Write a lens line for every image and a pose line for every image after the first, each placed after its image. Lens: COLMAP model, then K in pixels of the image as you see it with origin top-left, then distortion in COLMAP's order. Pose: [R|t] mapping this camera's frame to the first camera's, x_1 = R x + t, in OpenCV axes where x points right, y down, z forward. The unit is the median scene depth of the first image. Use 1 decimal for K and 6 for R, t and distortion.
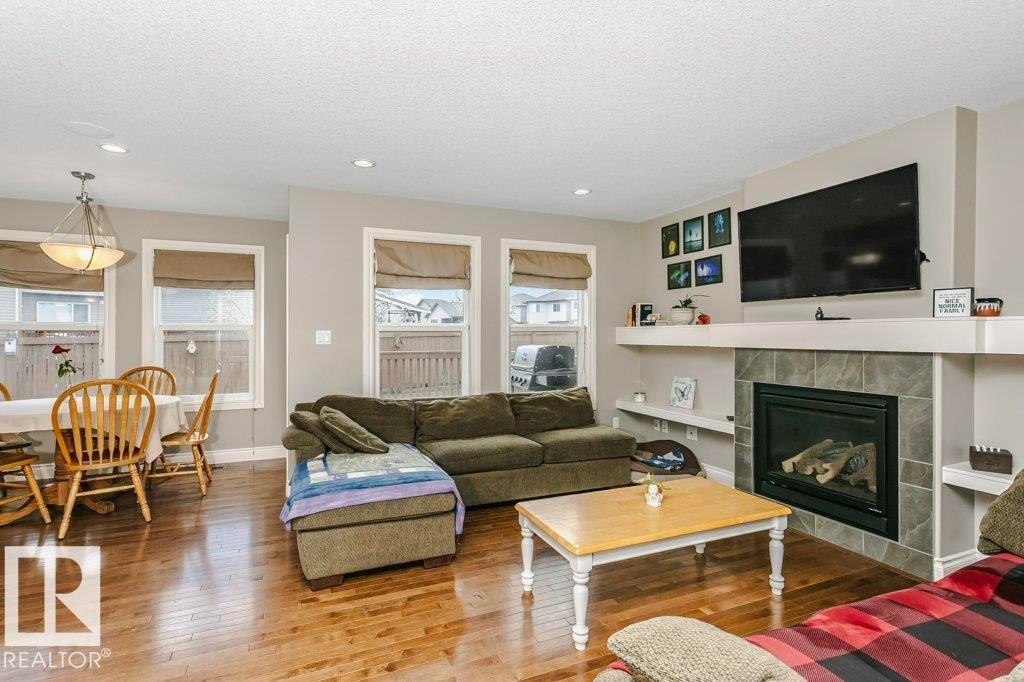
lens RADIAL K [[493.6, 0, 500.1], [0, 493.6, 336.8], [0, 0, 1]] dist [0.001022, 0.005550]
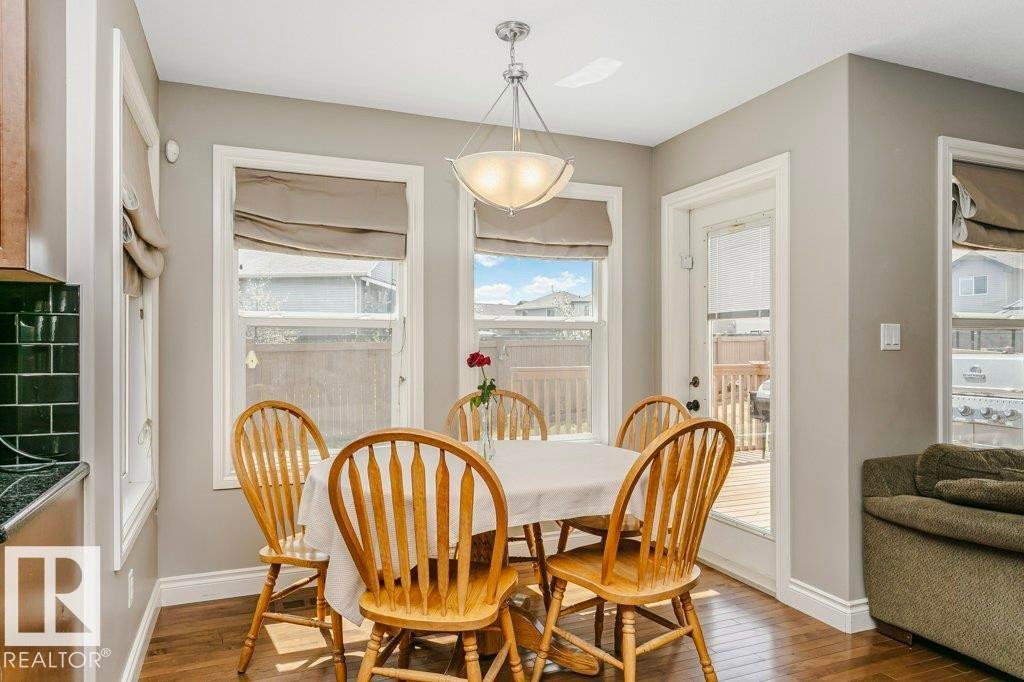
lens RADIAL K [[630.8, 0, 516.2], [0, 630.8, 342.8], [0, 0, 1]] dist [-0.009229, 0.007661]
pose [[0.999974, -0.000669, -0.007192, -0.760791], [0.000600, 0.999953, -0.009651, 0.014270], [0.007198, 0.009647, 0.999928, 0.298433]]
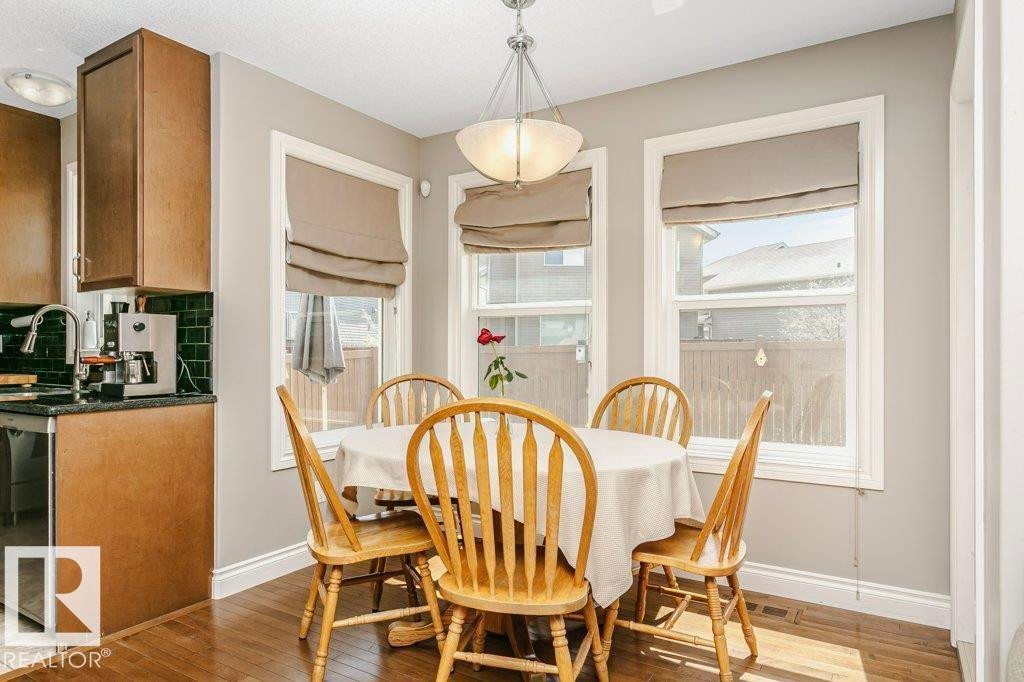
lens RADIAL K [[630.8, 0, 495.3], [0, 630.8, 347.8], [0, 0, 1]] dist [-0.009229, 0.007661]
pose [[0.560992, -0.000827, -0.827821, -0.290835], [-0.004253, 0.999983, -0.003882, 0.036324], [0.827810, 0.005699, 0.560979, 0.565268]]
